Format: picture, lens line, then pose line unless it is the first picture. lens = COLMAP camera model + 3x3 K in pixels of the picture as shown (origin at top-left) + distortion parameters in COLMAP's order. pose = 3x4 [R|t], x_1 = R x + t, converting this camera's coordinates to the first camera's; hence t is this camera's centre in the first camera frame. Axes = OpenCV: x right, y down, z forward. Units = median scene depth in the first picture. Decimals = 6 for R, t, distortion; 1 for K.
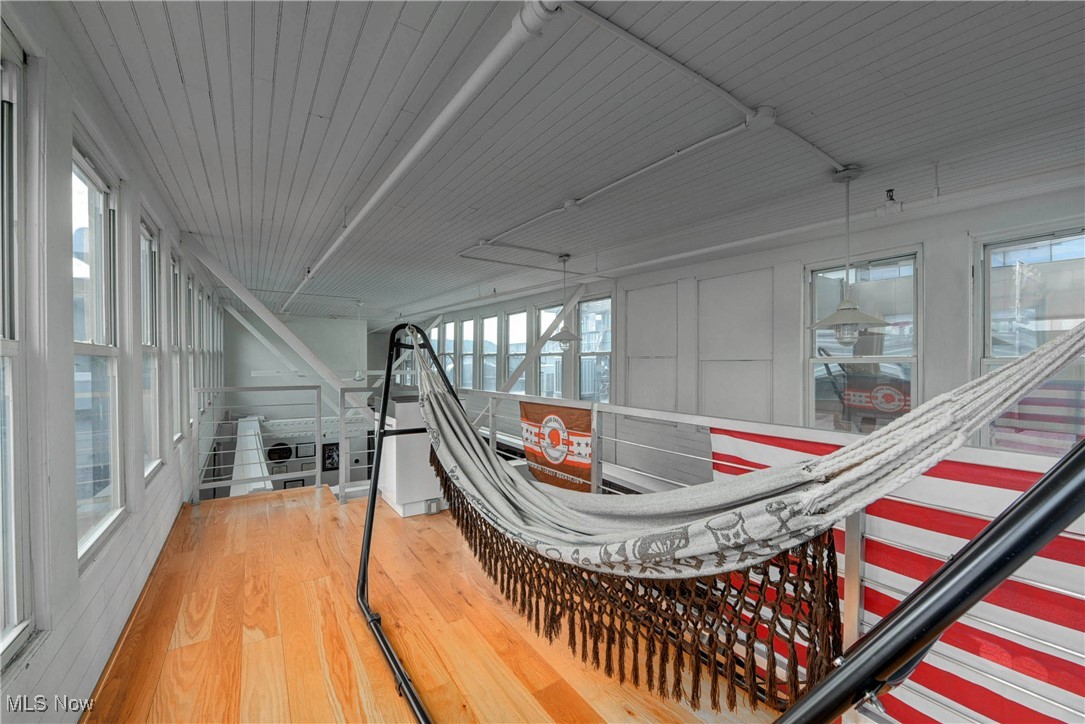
lens RADIAL K [[434.3, 0, 544.7], [0, 434.3, 365.0], [0, 0, 1]] dist [-0.008661, -0.000604]
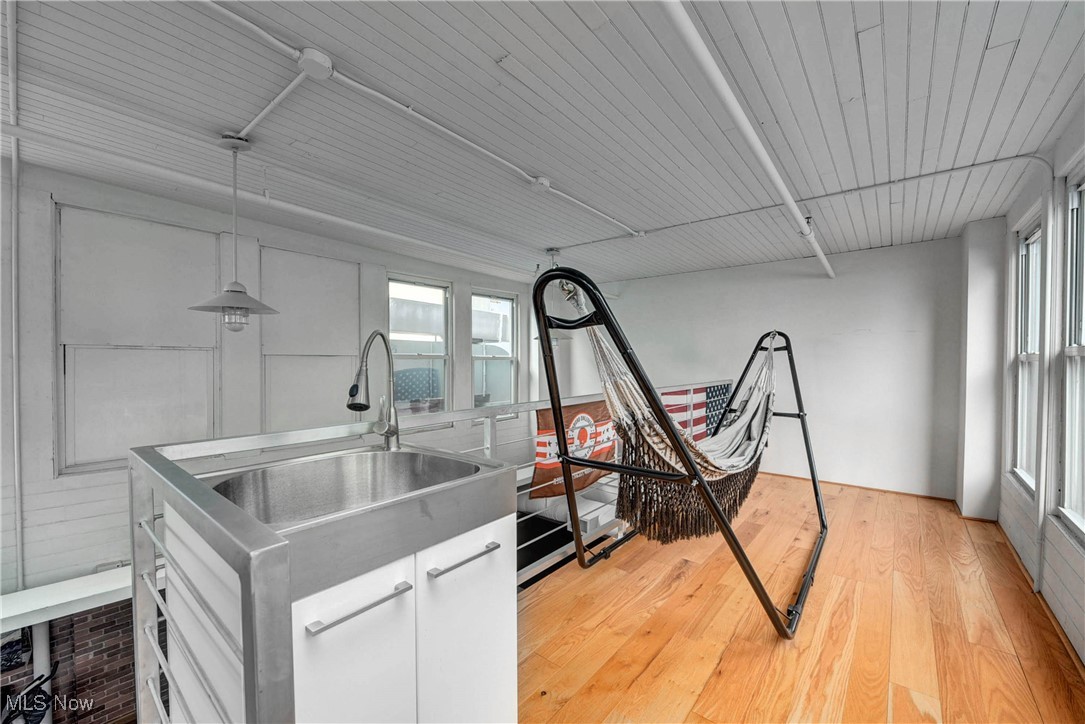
lens RADIAL K [[434.3, 0, 544.7], [0, 434.3, 365.0], [0, 0, 1]] dist [-0.008661, -0.000604]
pose [[-0.285679, -0.012680, 0.958242, -0.874529], [-0.000449, 0.999914, 0.013098, -0.004378], [-0.958325, 0.003311, -0.285660, 1.352125]]
